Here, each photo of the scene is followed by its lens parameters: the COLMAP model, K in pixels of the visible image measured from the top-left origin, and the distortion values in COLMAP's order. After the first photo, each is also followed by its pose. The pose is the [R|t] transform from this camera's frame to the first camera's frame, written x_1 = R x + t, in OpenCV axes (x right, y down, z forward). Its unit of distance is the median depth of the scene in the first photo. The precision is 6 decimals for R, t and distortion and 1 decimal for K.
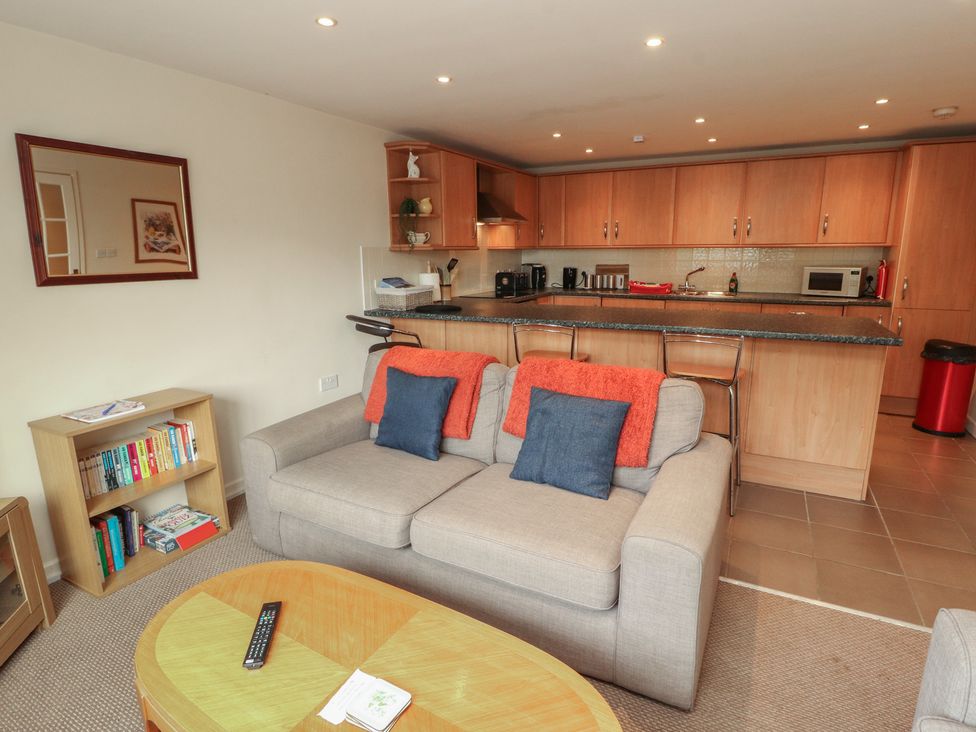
lens RADIAL K [[521.9, 0, 495.6], [0, 521.9, 365.9], [0, 0, 1]] dist [-0.009477, -0.007719]
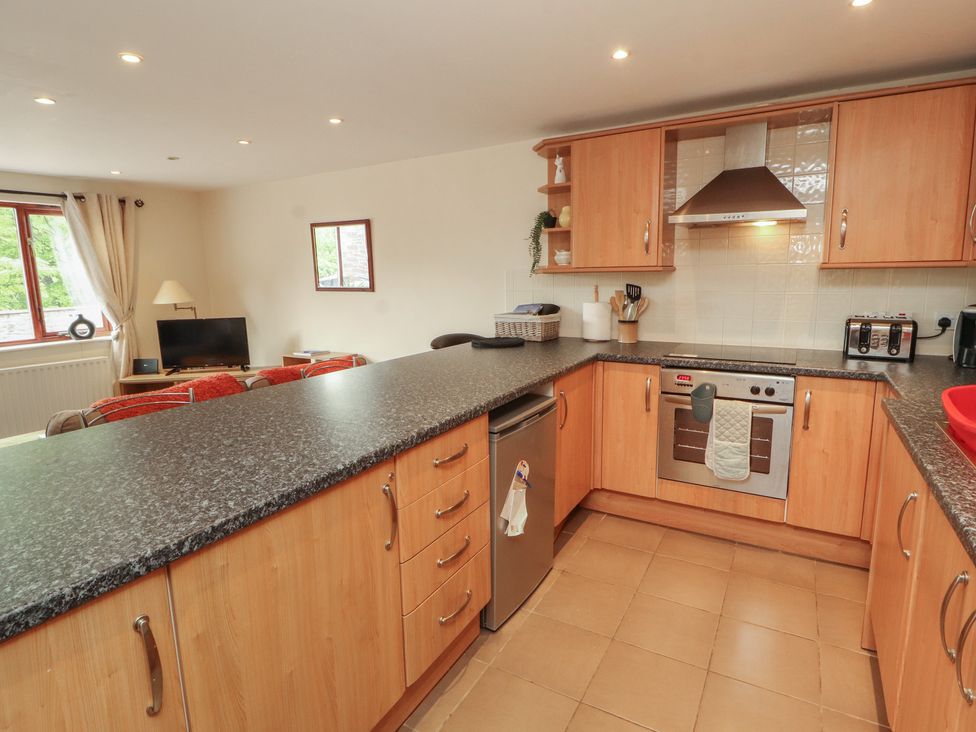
lens RADIAL K [[521.9, 0, 497.0], [0, 521.9, 359.5], [0, 0, 1]] dist [-0.009477, -0.007719]
pose [[-0.045153, 0.173495, -0.983799, 0.583120], [-0.200461, 0.963199, 0.179062, -0.186507], [0.978661, 0.205299, -0.008713, 0.804816]]
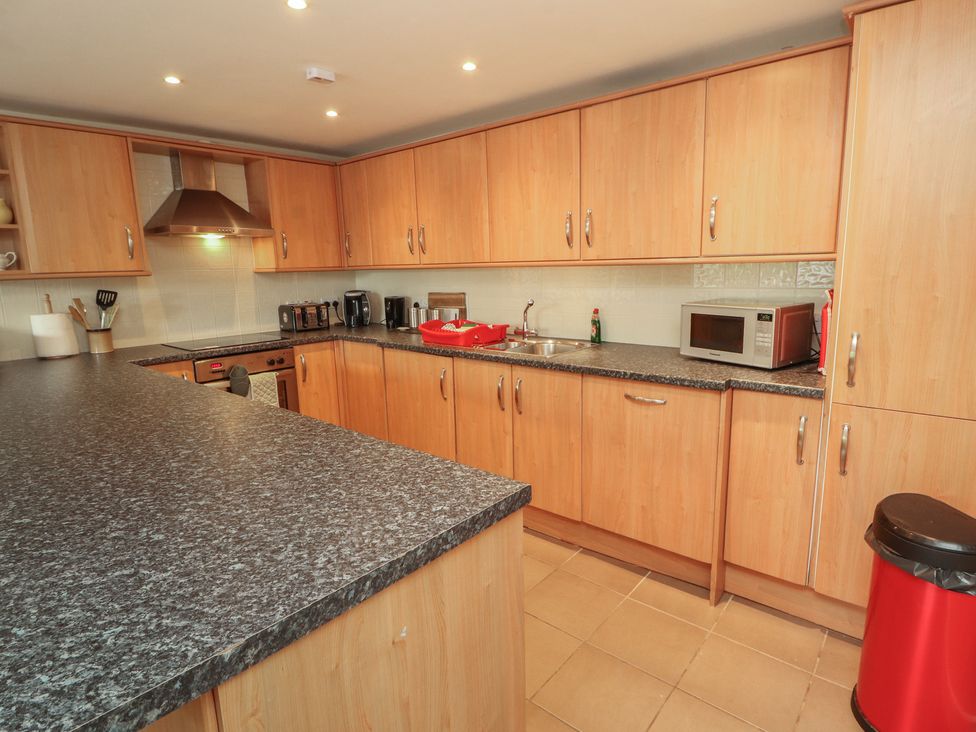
lens RADIAL K [[521.9, 0, 497.1], [0, 521.9, 365.4], [0, 0, 1]] dist [-0.009477, -0.007719]
pose [[0.975025, 0.028529, -0.220255, 0.514708], [-0.035098, 0.999047, -0.025966, -0.105730], [0.219304, 0.033048, 0.975097, 0.451715]]
